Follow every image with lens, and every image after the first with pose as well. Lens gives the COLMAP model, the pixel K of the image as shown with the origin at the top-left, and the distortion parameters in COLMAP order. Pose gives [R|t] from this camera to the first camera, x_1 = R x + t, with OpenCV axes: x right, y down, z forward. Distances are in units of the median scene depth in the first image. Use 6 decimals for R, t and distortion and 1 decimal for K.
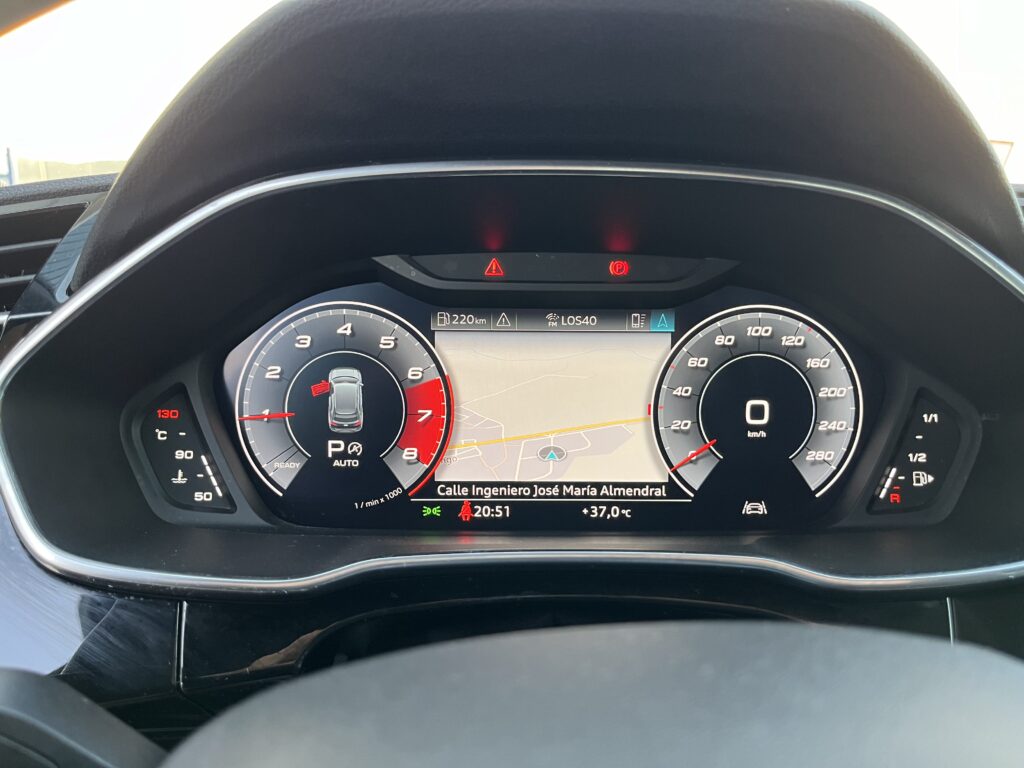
lens RADIAL K [[777.9, 0, 529.4], [0, 777.9, 399.4], [0, 0, 1]] dist [0.058868, -0.082313]
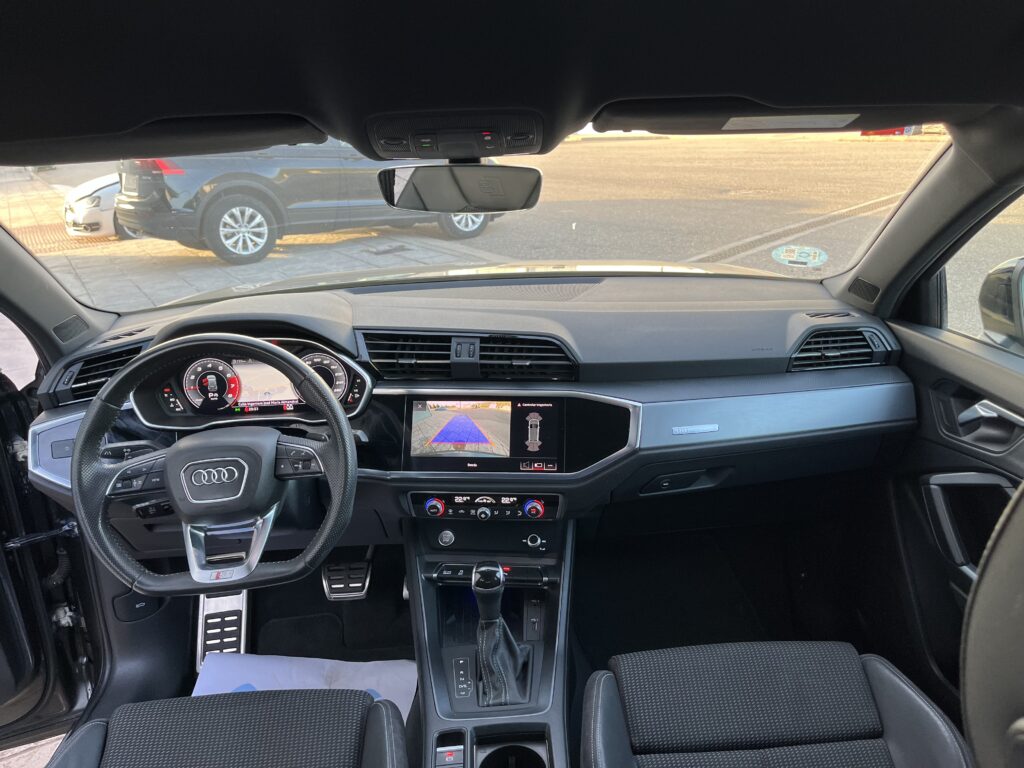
lens RADIAL K [[777.9, 0, 522.6], [0, 777.9, 386.8], [0, 0, 1]] dist [0.058868, -0.082313]
pose [[0.998492, -0.053049, 0.014134, 1.295422], [0.050218, 0.986584, 0.155339, -0.525717], [-0.022186, -0.154395, 0.987760, -2.992511]]
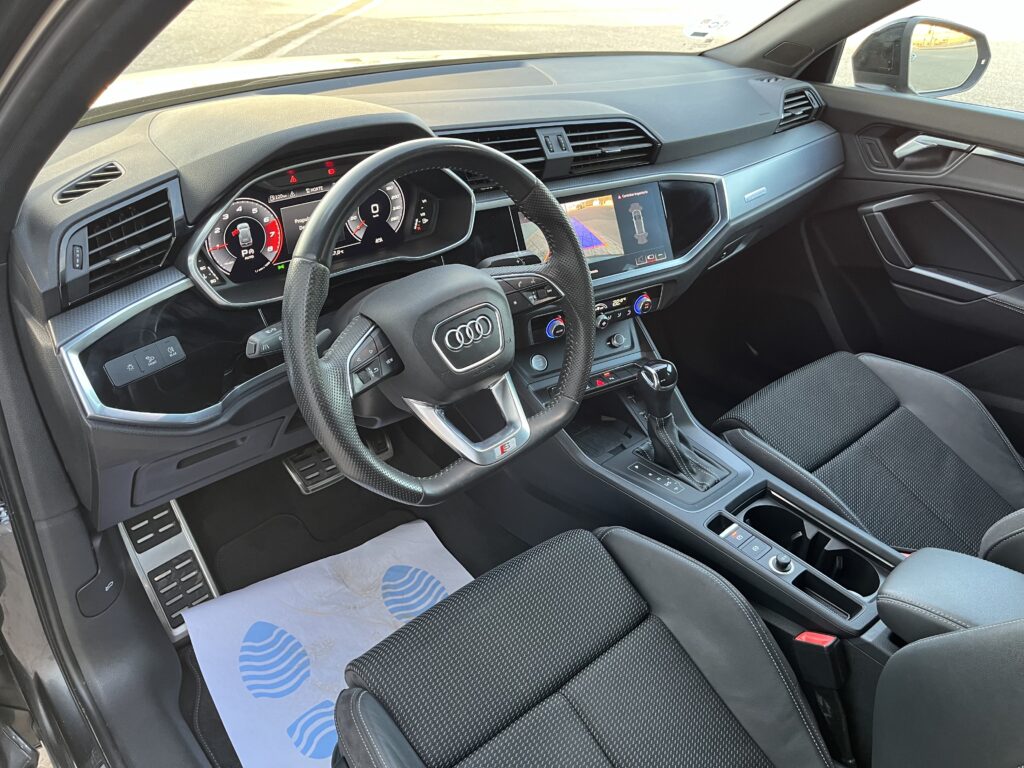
lens RADIAL K [[777.9, 0, 512.5], [0, 777.9, 390.6], [0, 0, 1]] dist [0.058868, -0.082313]
pose [[0.764966, -0.330342, 0.552902, -1.236292], [0.094964, 0.906917, 0.410468, -0.550275], [-0.637031, -0.261489, 0.725131, -1.750242]]
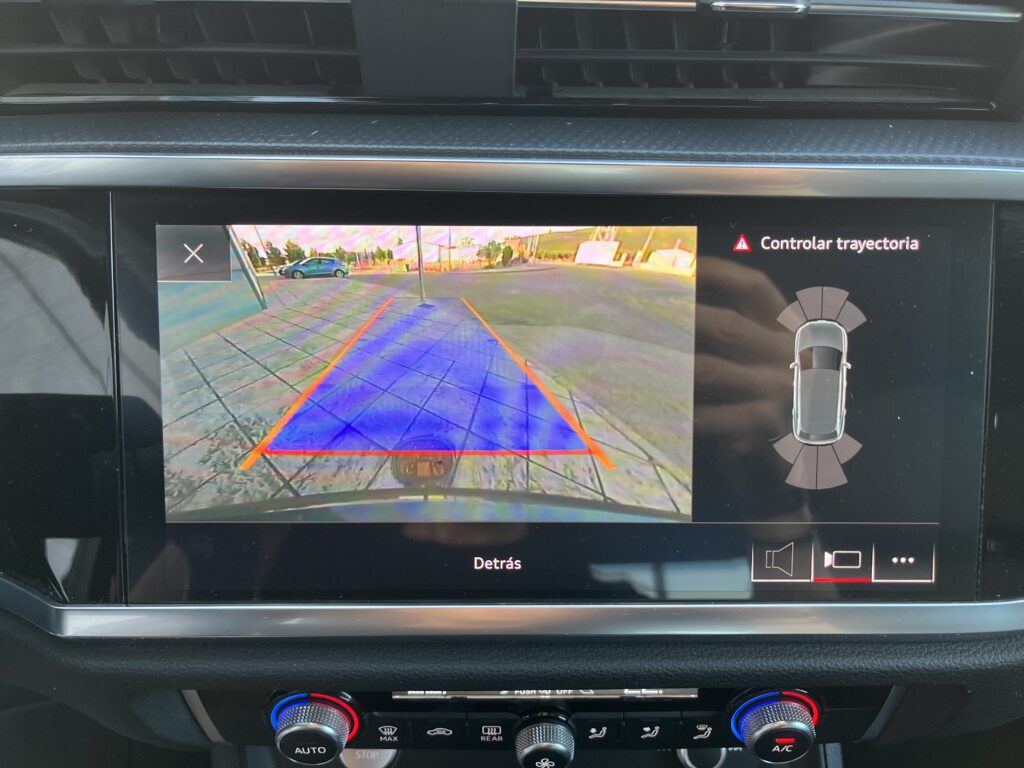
lens RADIAL K [[777.9, 0, 532.4], [0, 777.9, 384.5], [0, 0, 1]] dist [0.058868, -0.082313]
pose [[0.985905, -0.088771, 0.141811, 1.032133], [0.025348, 0.917098, 0.397855, -0.029770], [-0.165372, -0.388653, 0.906422, 0.031450]]
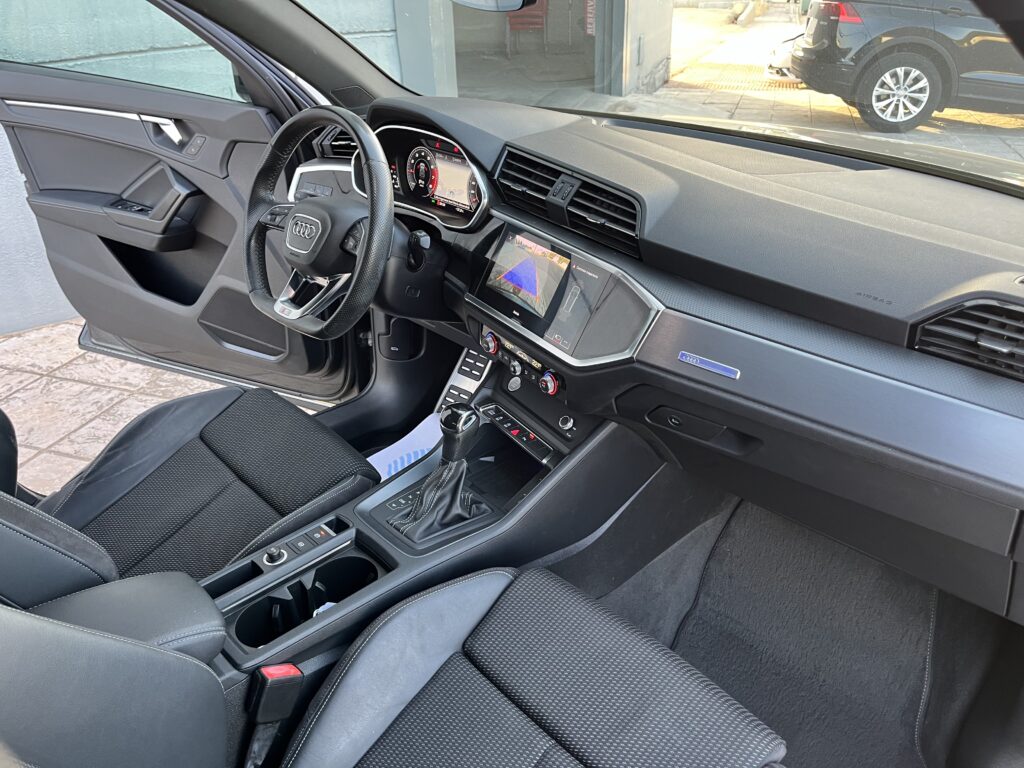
lens RADIAL K [[777.9, 0, 523.3], [0, 777.9, 386.4], [0, 0, 1]] dist [0.058868, -0.082313]
pose [[0.669094, 0.350387, -0.655394, 3.468505], [-0.145374, 0.926552, 0.346941, -0.486061], [0.728821, -0.136859, 0.670887, -1.694073]]
